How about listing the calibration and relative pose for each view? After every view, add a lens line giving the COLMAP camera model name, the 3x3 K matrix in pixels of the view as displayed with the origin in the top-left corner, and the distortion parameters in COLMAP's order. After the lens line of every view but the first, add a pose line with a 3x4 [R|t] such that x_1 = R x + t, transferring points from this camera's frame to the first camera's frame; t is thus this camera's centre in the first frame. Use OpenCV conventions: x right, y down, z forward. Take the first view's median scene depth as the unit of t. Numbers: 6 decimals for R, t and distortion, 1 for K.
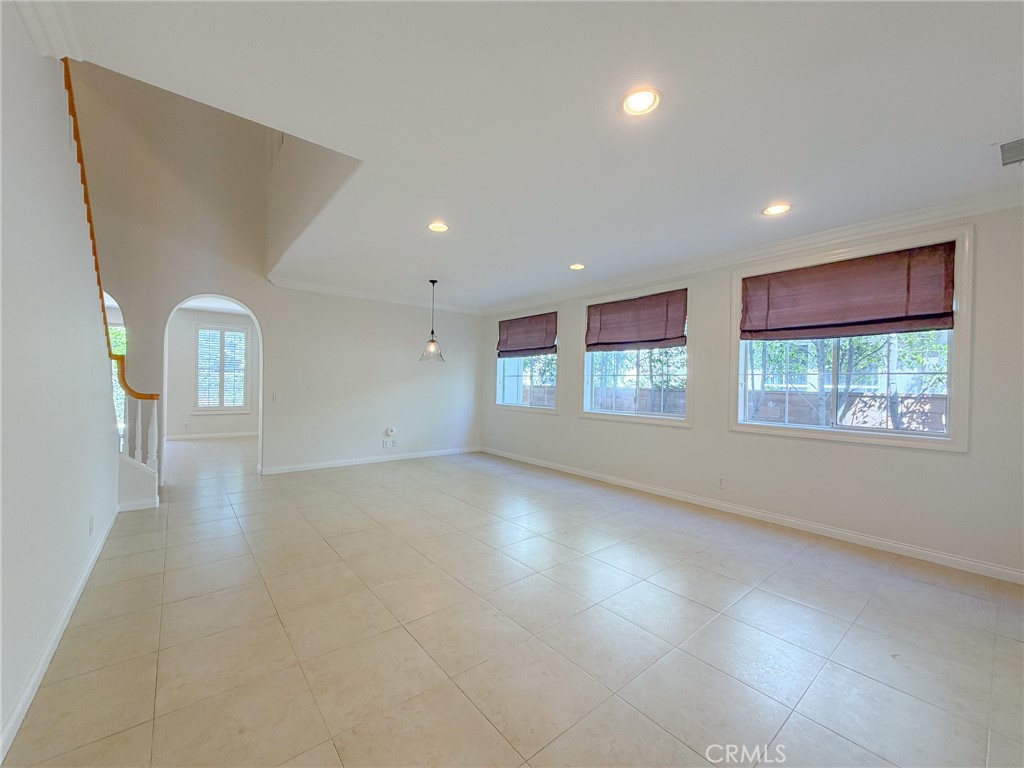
lens RADIAL K [[408.4, 0, 509.5], [0, 408.4, 385.5], [0, 0, 1]] dist [-0.001264, -0.000091]
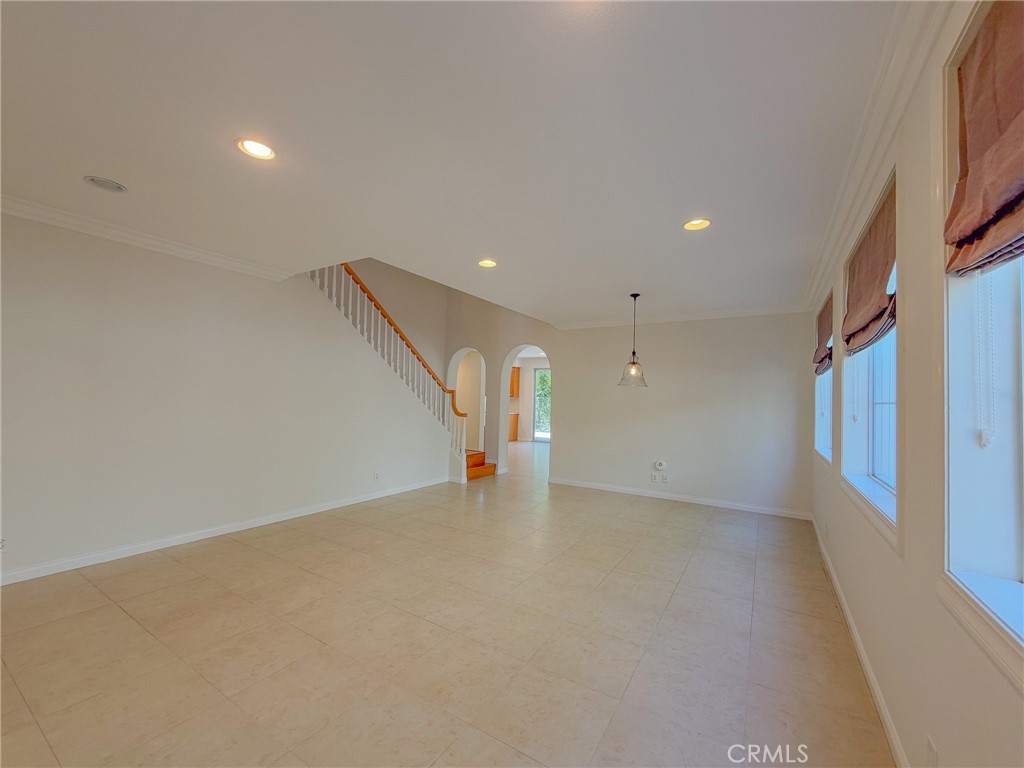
lens RADIAL K [[415.0, 0, 512.0], [0, 415.0, 384.0], [0, 0, 1]] dist [-0.002263, -0.000188]
pose [[0.326602, -0.042621, -0.944200, 0.562856], [-0.026035, 0.998198, -0.054064, -0.009262], [0.944803, 0.042239, 0.324904, 0.469055]]
